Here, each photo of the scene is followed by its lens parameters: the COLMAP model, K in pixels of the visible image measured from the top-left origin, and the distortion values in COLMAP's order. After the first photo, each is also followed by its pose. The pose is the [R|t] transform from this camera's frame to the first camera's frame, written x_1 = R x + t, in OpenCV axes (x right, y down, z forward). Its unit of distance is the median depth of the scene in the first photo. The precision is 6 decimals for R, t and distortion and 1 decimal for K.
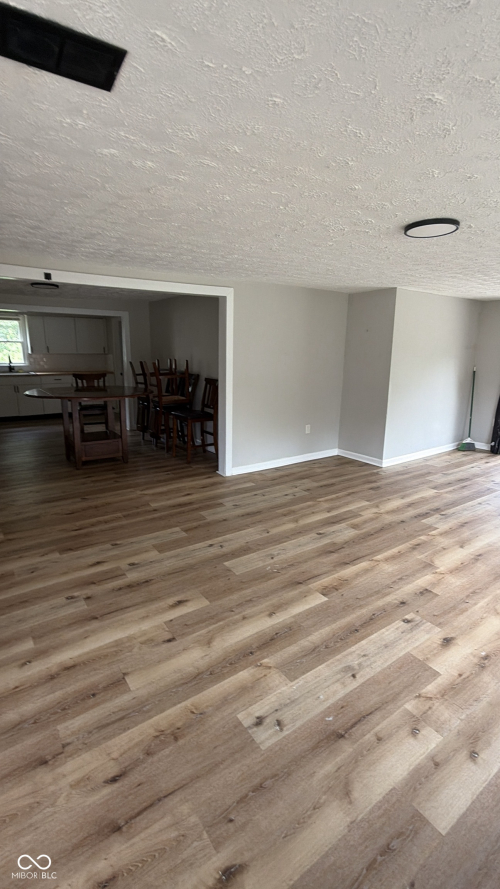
lens RADIAL K [[404.1, 0, 248.7], [0, 404.1, 444.1], [0, 0, 1]] dist [-0.000771, 0.000350]
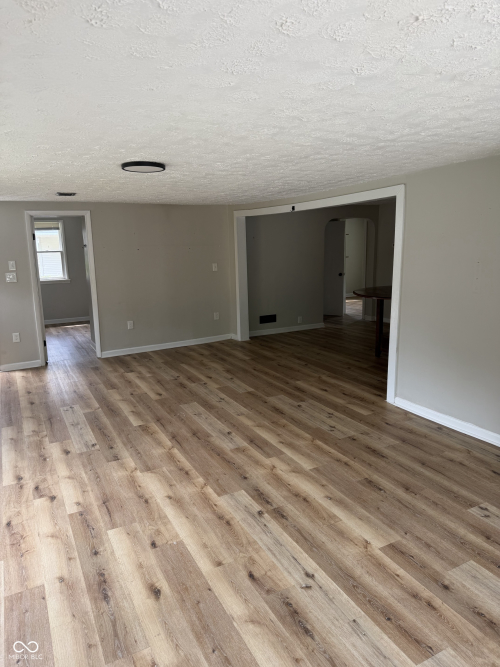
lens RADIAL K [[461.5, 0, 255.2], [0, 461.5, 333.1], [0, 0, 1]] dist [0.032197, -0.033779]
pose [[-0.112819, 0.188294, -0.975611, 1.204846], [-0.201546, 0.957132, 0.208034, -0.276502], [0.972960, 0.220101, -0.070033, 1.004122]]
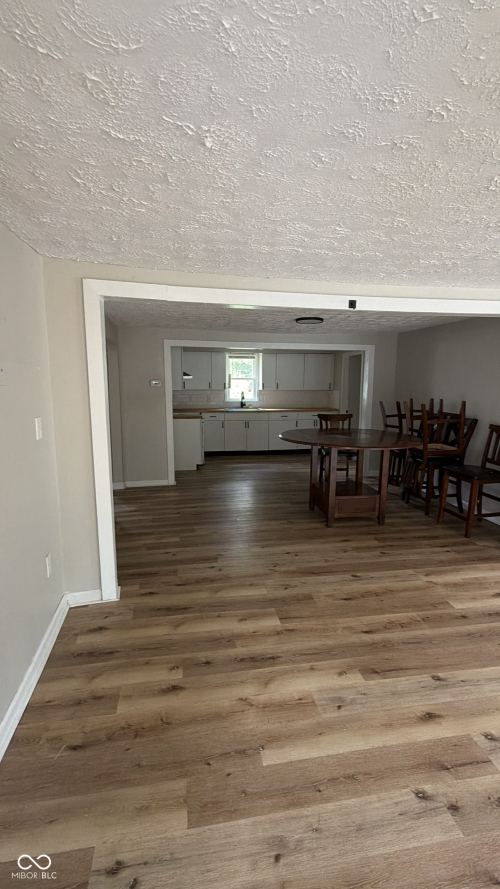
lens RADIAL K [[404.1, 0, 251.0], [0, 404.1, 445.4], [0, 0, 1]] dist [-0.000771, 0.000350]
pose [[0.904930, 0.058872, -0.421468, -0.299309], [-0.090438, 0.994367, -0.055281, -0.063661], [0.415840, 0.088142, 0.905157, 0.188633]]
